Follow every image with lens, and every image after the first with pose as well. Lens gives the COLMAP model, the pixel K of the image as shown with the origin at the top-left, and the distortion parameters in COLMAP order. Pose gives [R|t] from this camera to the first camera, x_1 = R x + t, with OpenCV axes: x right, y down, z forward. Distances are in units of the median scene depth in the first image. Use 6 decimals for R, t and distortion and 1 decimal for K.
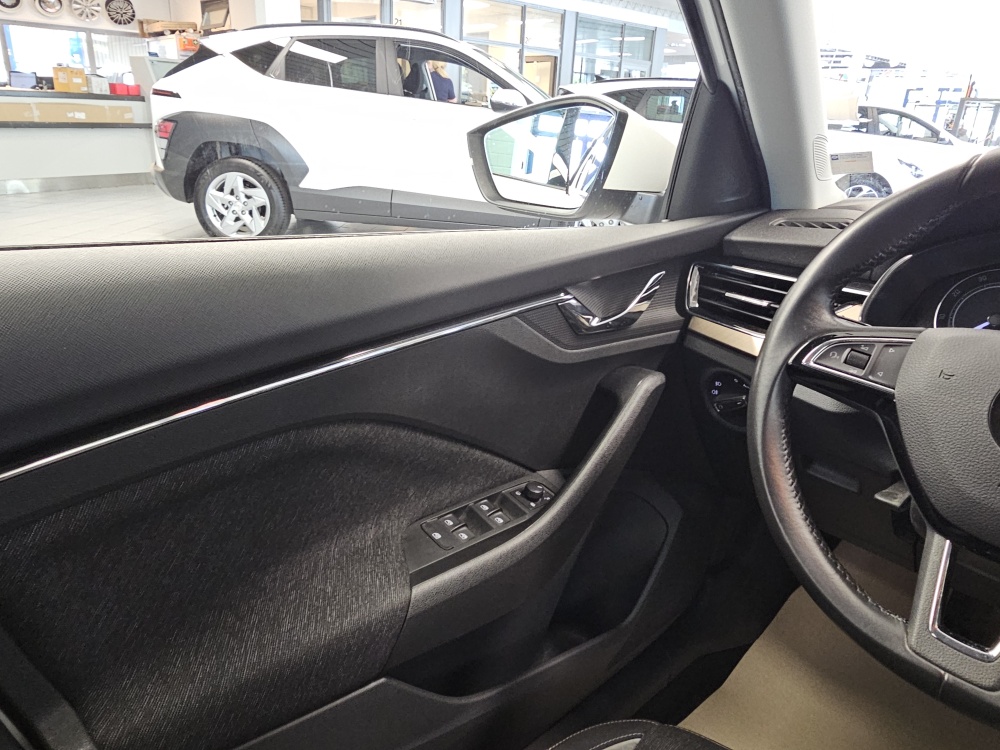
lens RADIAL K [[683.5, 0, 500.0], [0, 683.5, 375.0], [0, 0, 1]] dist [-0.000639, 0.001252]
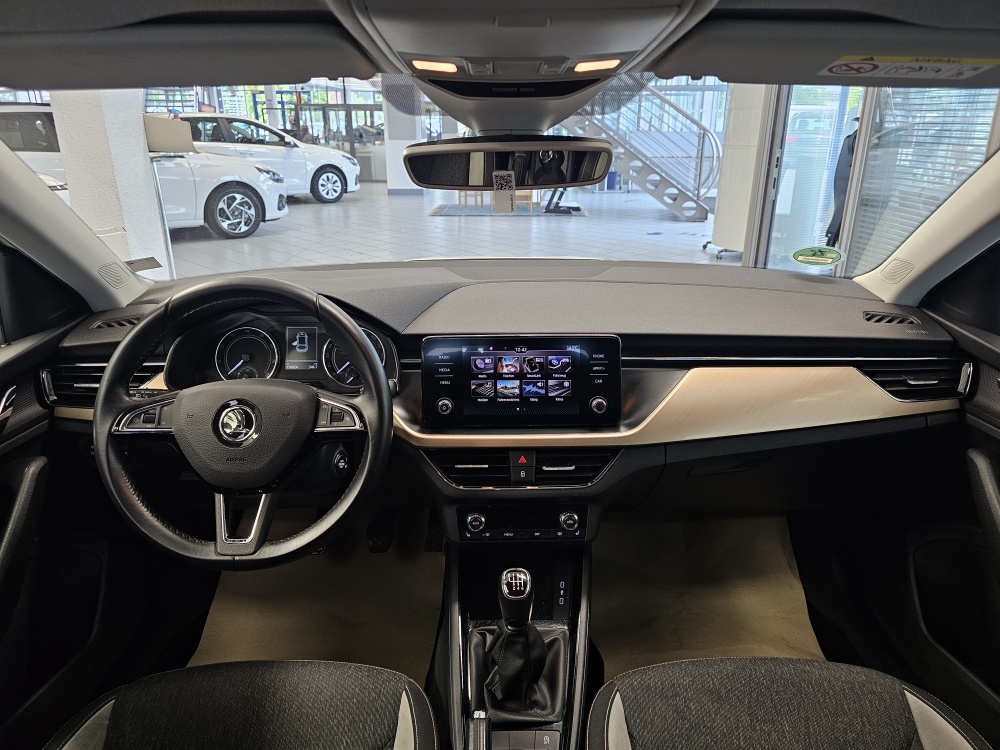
lens RADIAL K [[675.3, 0, 503.5], [0, 675.3, 375.8], [0, 0, 1]] dist [0.083116, -0.085311]
pose [[0.681681, -0.302620, 0.666132, -0.001122], [0.299345, 0.946121, 0.123485, -0.047845], [-0.667610, 0.115225, 0.735541, -0.607537]]
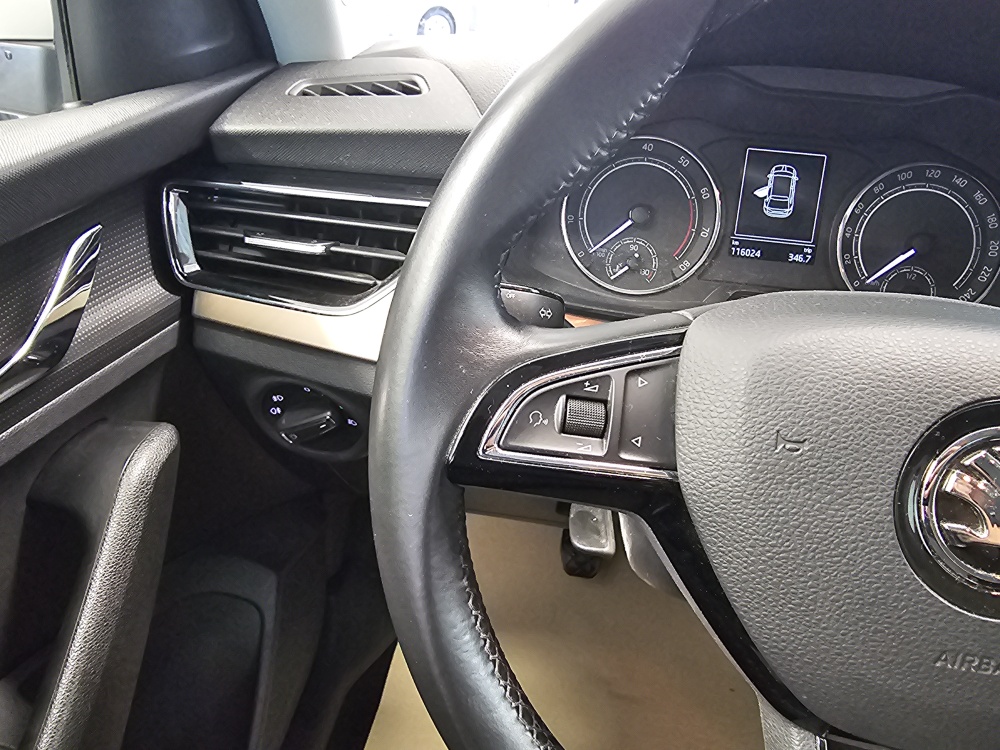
lens RADIAL K [[683.5, 0, 500.0], [0, 683.5, 375.0], [0, 0, 1]] dist [-0.000639, 0.001252]
pose [[0.778258, -0.310509, 0.545801, 0.160382], [0.199449, 0.946410, 0.254024, -0.113517], [-0.595429, -0.088837, 0.798481, 0.444751]]
